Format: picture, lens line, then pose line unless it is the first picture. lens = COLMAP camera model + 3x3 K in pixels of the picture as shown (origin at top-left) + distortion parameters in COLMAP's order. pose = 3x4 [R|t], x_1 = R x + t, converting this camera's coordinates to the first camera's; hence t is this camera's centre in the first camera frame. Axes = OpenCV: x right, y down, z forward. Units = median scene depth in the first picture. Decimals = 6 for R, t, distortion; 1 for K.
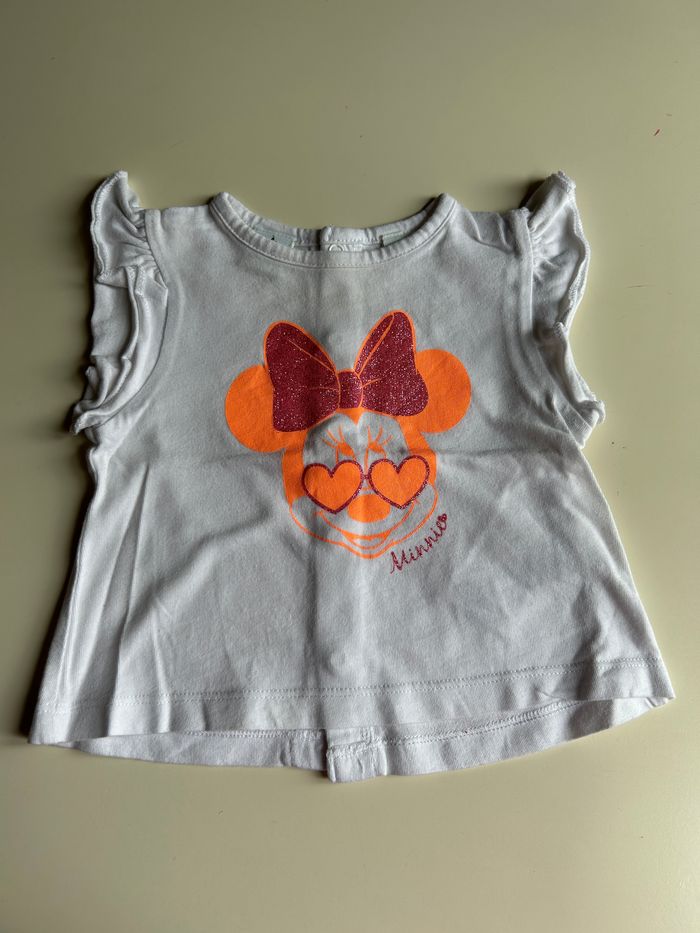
lens RADIAL K [[701.4, 0, 346.9], [0, 701.4, 473.2], [0, 0, 1]] dist [-0.002678, -0.035924]
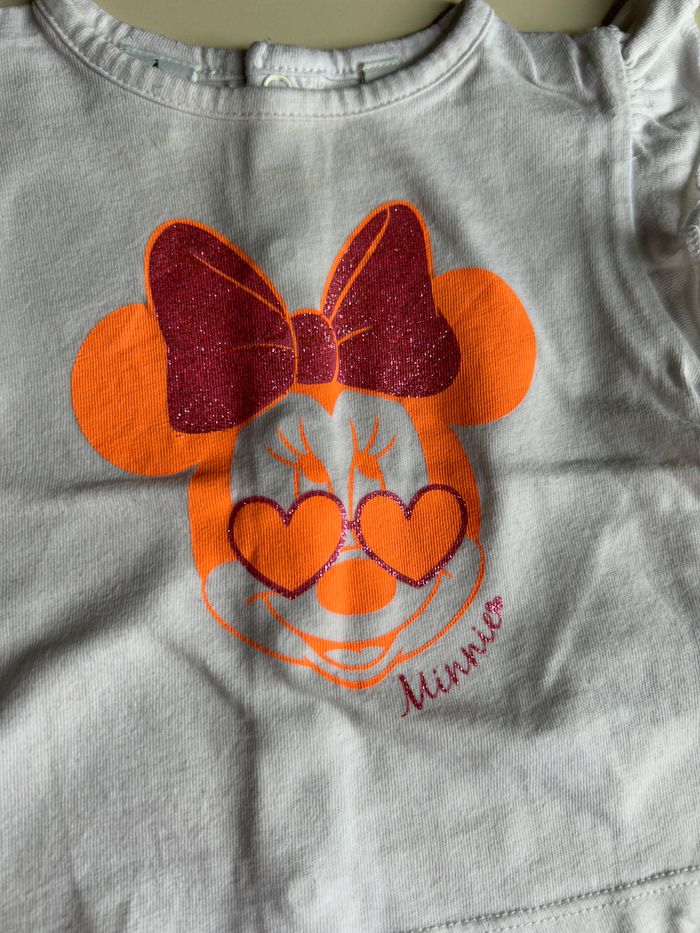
lens RADIAL K [[701.4, 0, 350.6], [0, 701.4, 469.0], [0, 0, 1]] dist [-0.002678, -0.035924]
pose [[0.994614, -0.020779, 0.101549, -0.021179], [0.015879, 0.998681, 0.048823, -0.056962], [-0.102430, -0.046947, 0.993632, 0.480759]]
